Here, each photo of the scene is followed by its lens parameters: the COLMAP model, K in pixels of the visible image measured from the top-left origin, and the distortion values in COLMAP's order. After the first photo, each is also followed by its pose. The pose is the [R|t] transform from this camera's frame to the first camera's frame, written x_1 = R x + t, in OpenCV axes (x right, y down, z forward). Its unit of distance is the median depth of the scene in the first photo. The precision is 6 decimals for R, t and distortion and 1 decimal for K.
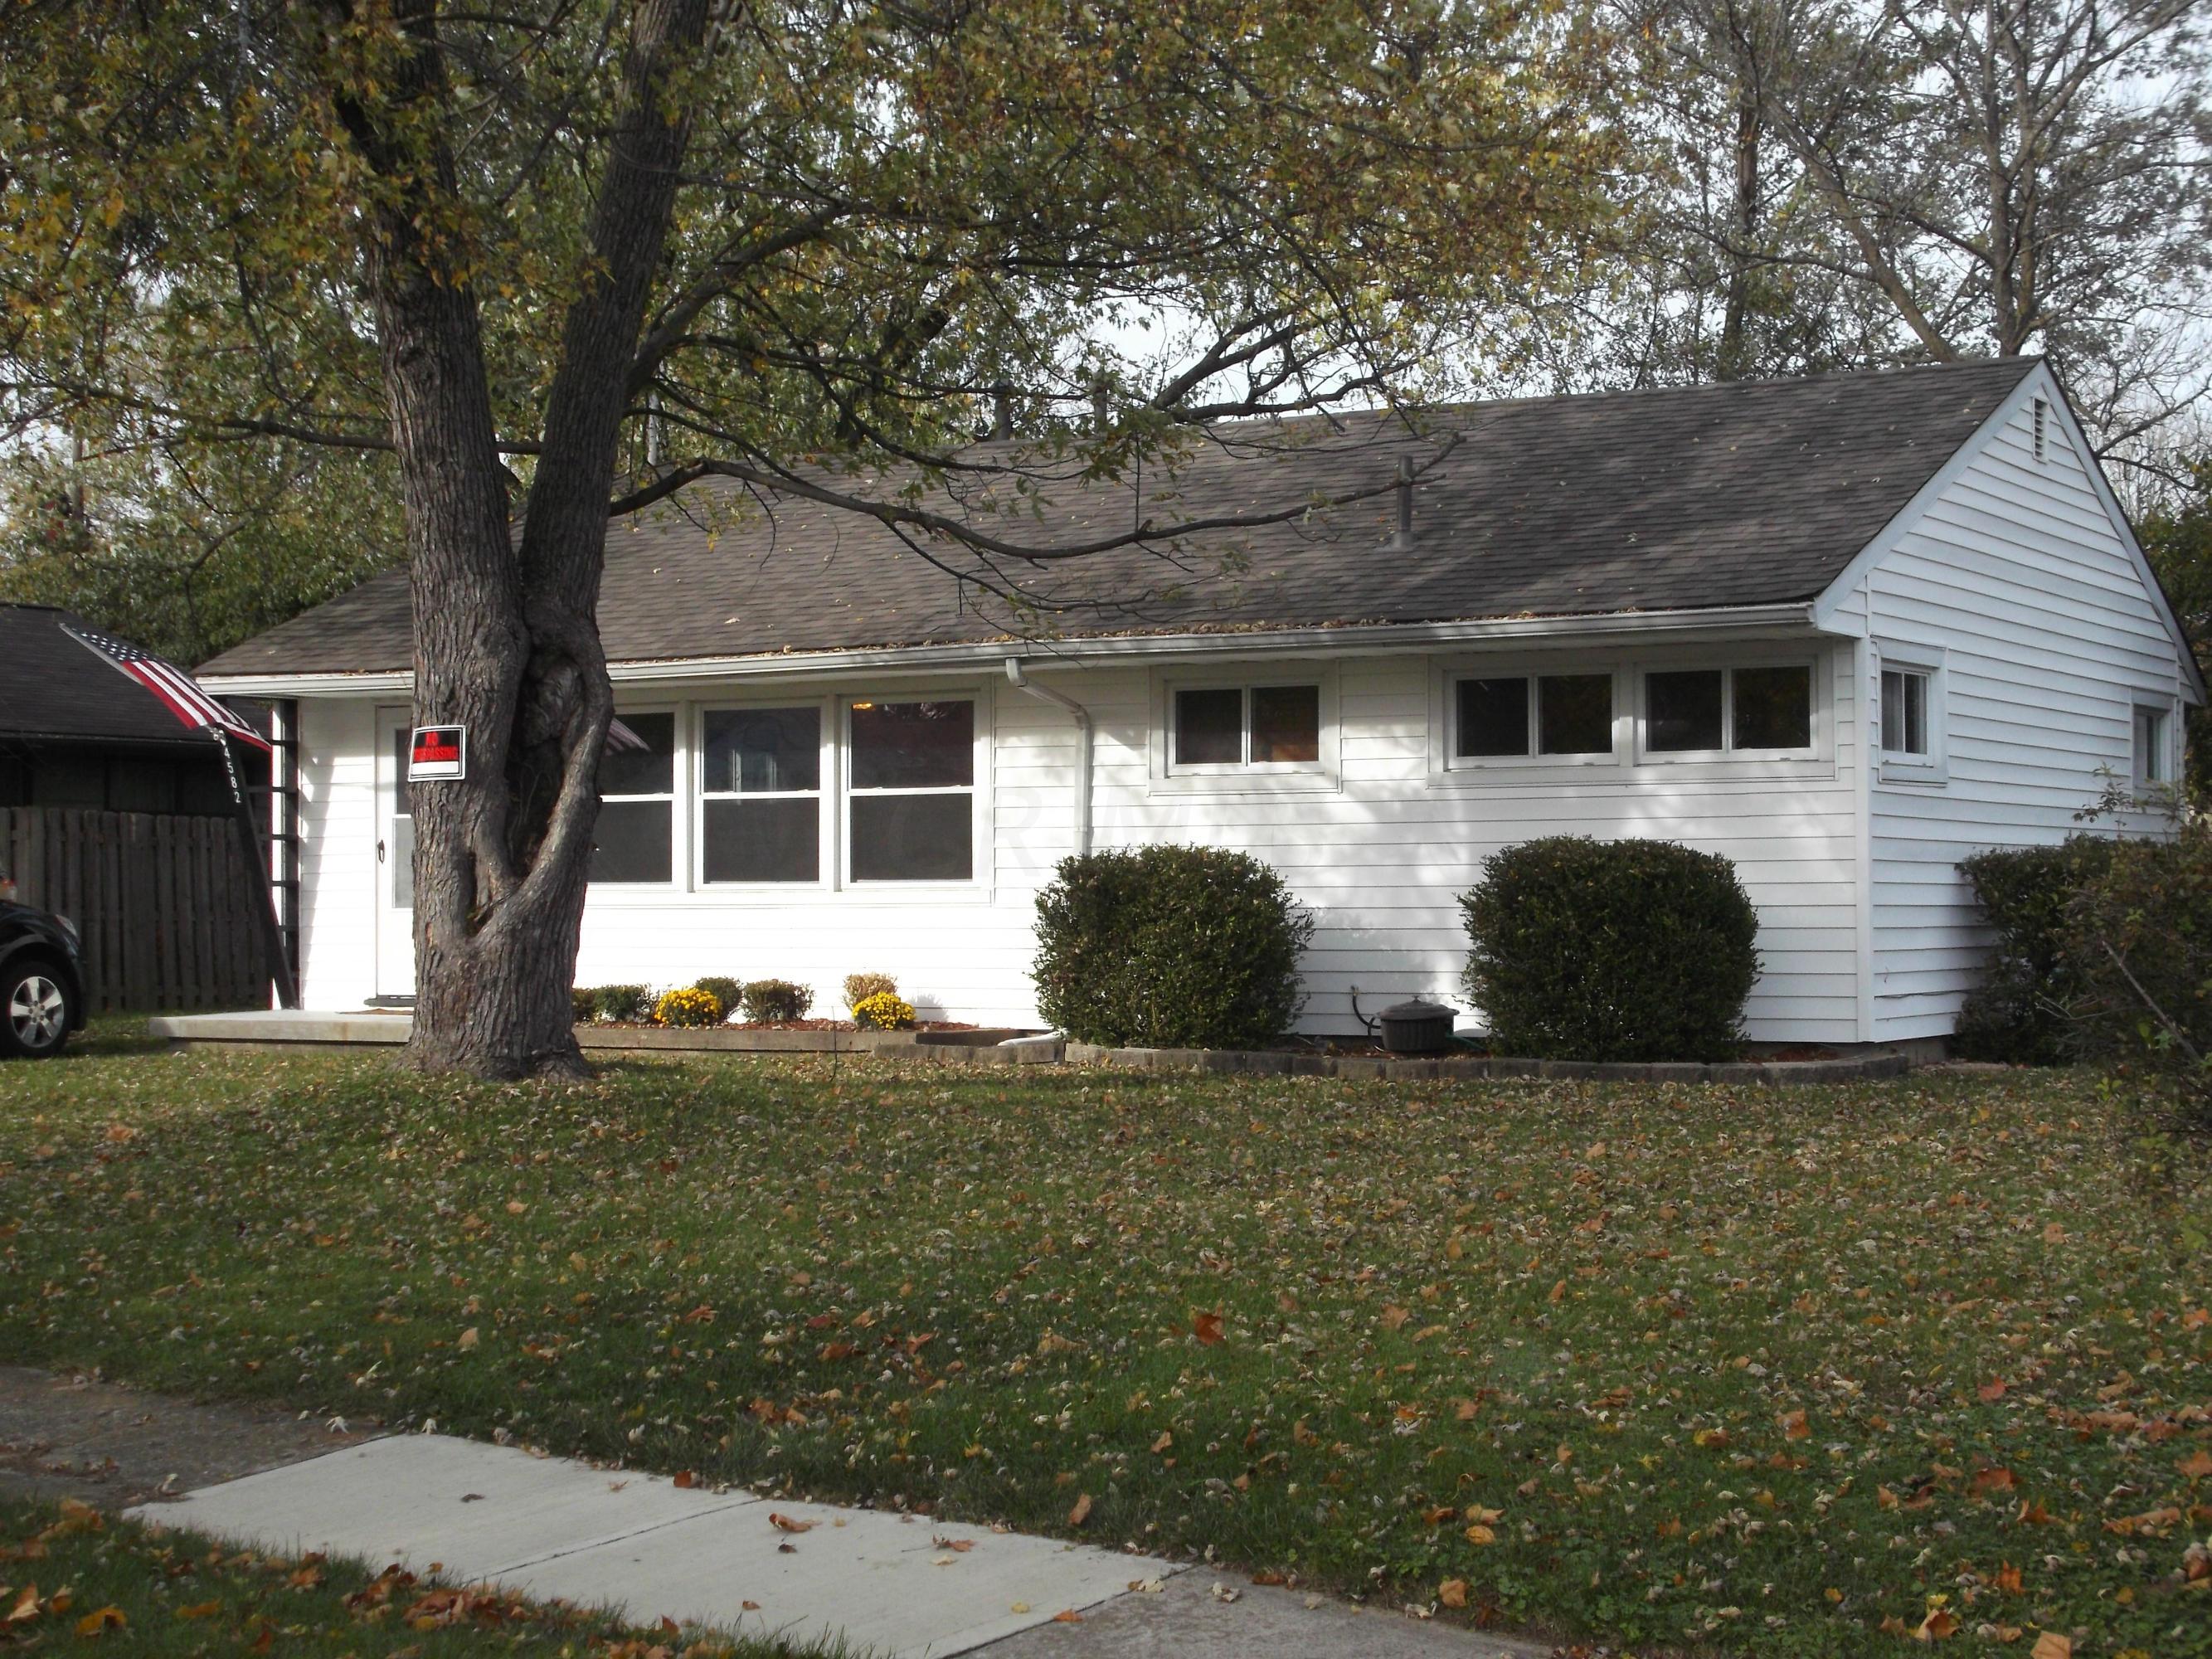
lens RADIAL K [[3664.5, 0, 1106.0], [0, 3664.5, 829.5], [0, 0, 1]] dist [-0.169500, 1.272642]
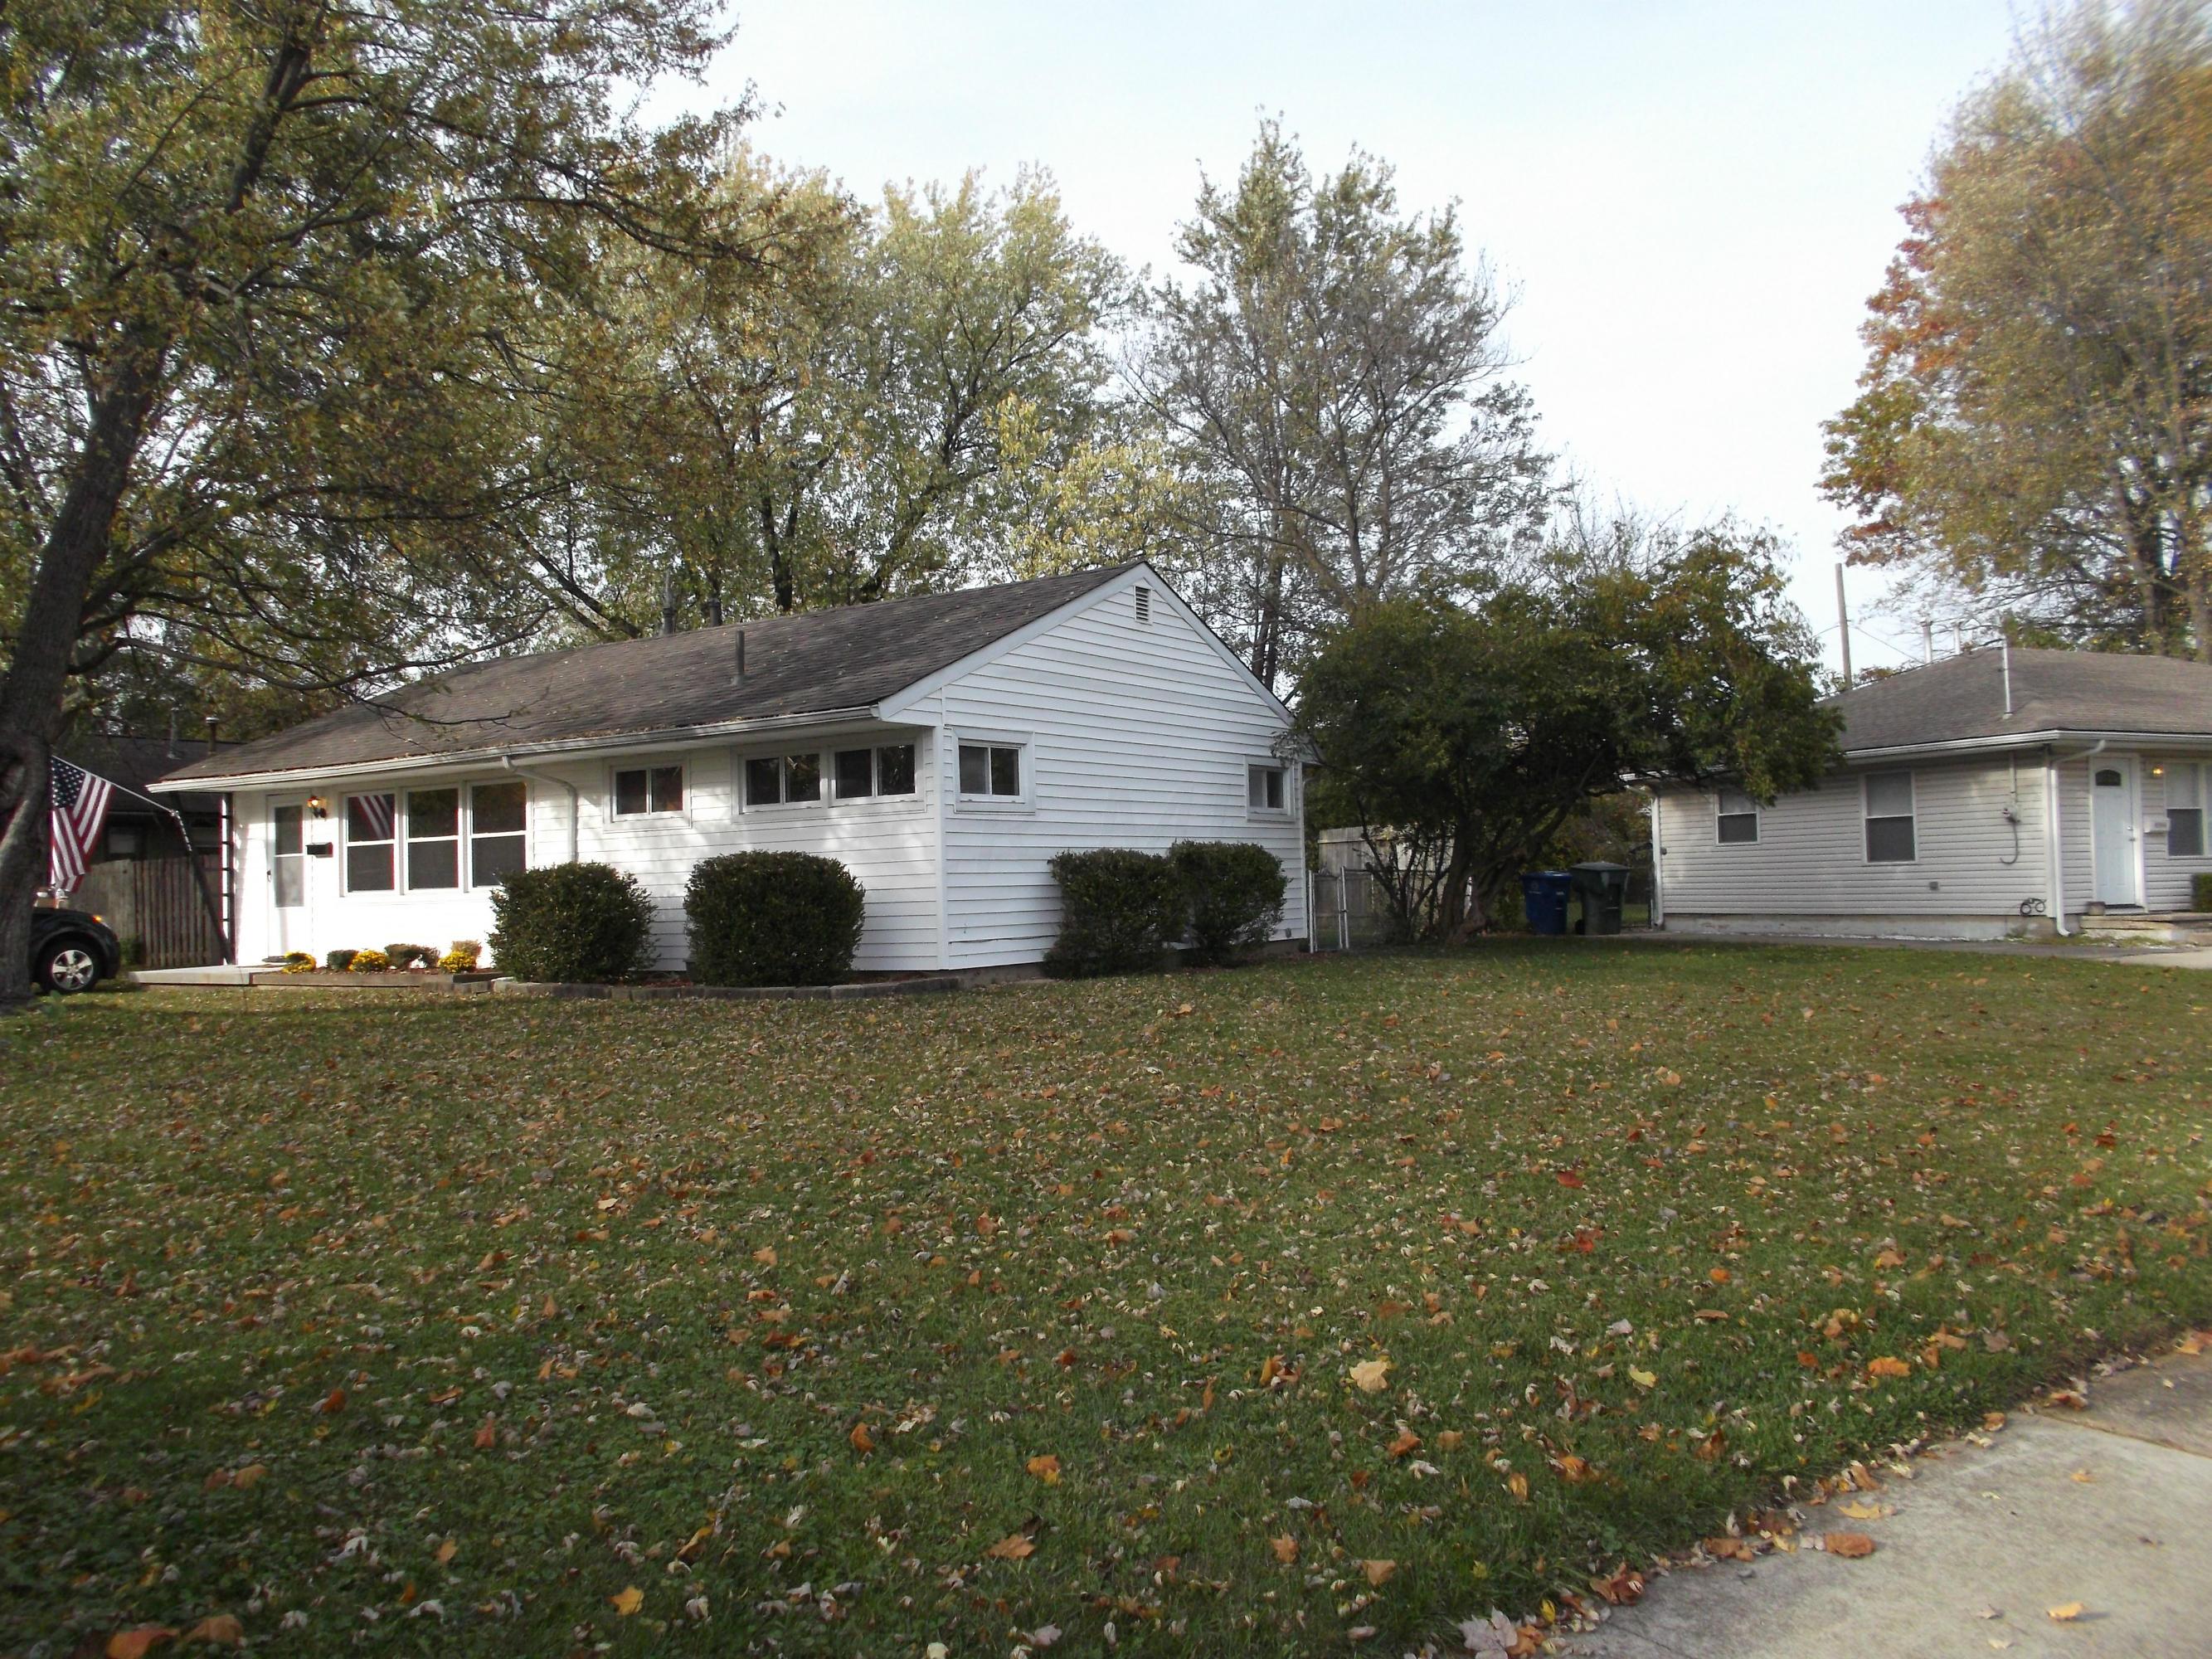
lens RADIAL K [[1750.1, 0, 1106.0], [0, 1750.1, 829.5], [0, 0, 1]] dist [-0.006239, -0.009453]
pose [[0.998022, -0.027948, -0.056314, 0.299107], [0.027312, 0.999555, -0.012035, 0.005555], [0.056625, 0.010473, 0.998341, 0.190024]]
